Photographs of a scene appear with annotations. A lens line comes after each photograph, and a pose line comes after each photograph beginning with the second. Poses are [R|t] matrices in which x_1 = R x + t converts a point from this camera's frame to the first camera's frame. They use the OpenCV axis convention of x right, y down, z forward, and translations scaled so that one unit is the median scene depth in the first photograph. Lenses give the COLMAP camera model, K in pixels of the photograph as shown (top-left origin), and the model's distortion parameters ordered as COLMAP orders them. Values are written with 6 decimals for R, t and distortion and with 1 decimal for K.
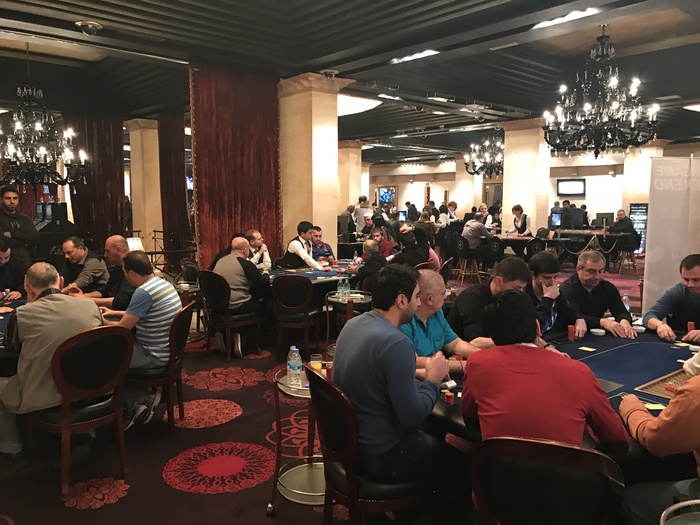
lens RADIAL K [[572.6, 0, 350.0], [0, 572.6, 262.5], [0, 0, 1]] dist [0.009550, -0.000590]
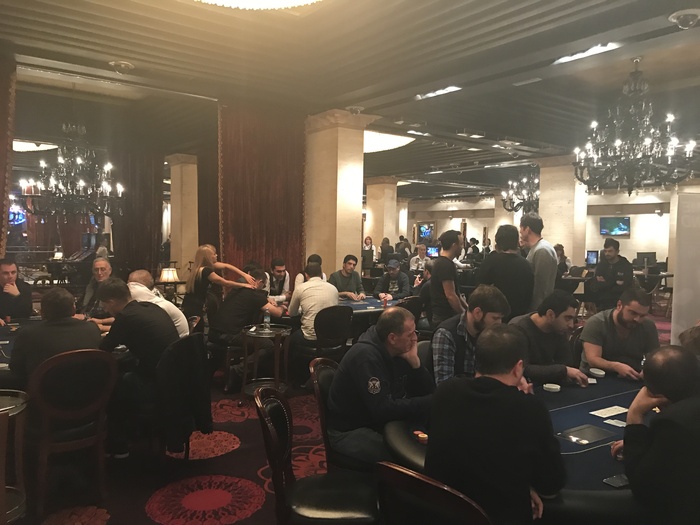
lens RADIAL K [[572.6, 0, 350.0], [0, 572.6, 262.5], [0, 0, 1]] dist [0.009550, -0.000590]
pose [[0.996614, 0.018772, -0.080051, 0.036754], [-0.023683, 0.997866, -0.060854, 0.001410], [0.078737, 0.062544, 0.994931, 0.006898]]
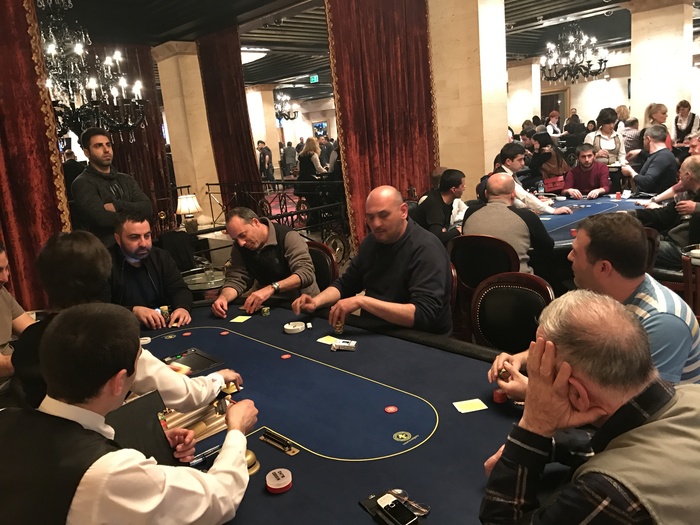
lens RADIAL K [[559.4, 0, 350.0], [0, 559.4, 262.5], [0, 0, 1]] dist [-0.000009, -0.001173]
pose [[0.993426, -0.110002, 0.031688, -0.258179], [0.105578, 0.987407, 0.117816, -0.025630], [-0.044249, -0.113696, 0.992530, 0.278652]]
